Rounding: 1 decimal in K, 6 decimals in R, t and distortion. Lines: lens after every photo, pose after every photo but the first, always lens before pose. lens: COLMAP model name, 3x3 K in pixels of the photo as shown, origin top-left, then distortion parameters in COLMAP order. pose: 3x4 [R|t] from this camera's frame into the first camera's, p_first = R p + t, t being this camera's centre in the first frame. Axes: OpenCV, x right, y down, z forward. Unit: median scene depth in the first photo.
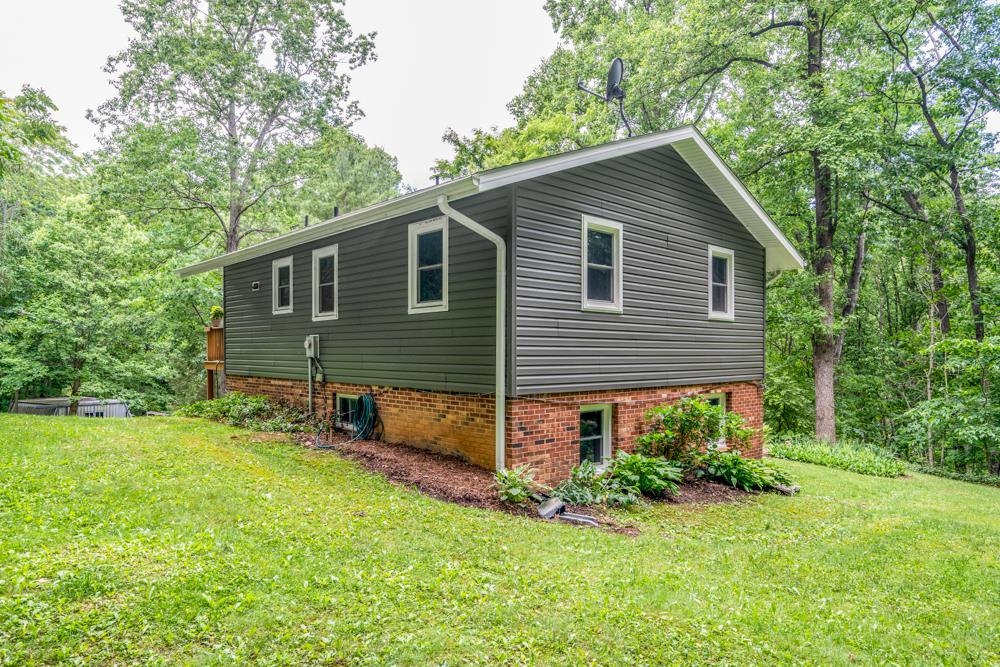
lens RADIAL K [[625.5, 0, 503.1], [0, 625.5, 365.8], [0, 0, 1]] dist [0.000256, -0.000069]
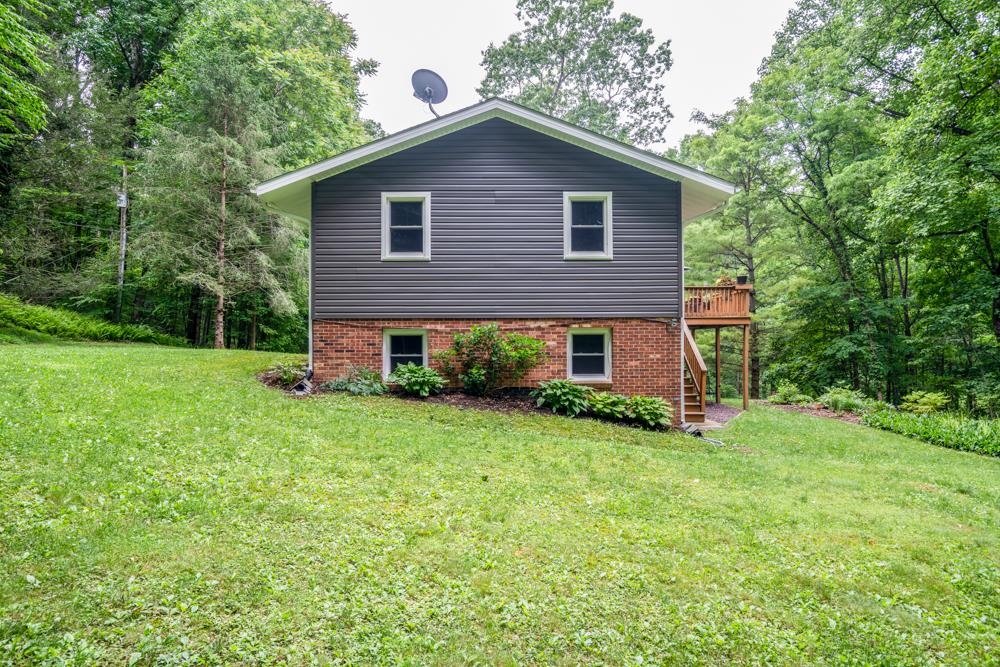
lens RADIAL K [[553.7, 0, 501.1], [0, 553.7, 330.9], [0, 0, 1]] dist [-0.003597, -0.000121]
pose [[0.735513, -0.006186, -0.677482, 1.078107], [-0.008527, 0.999795, -0.018386, 0.083307], [0.677457, 0.019300, 0.735309, 0.254400]]
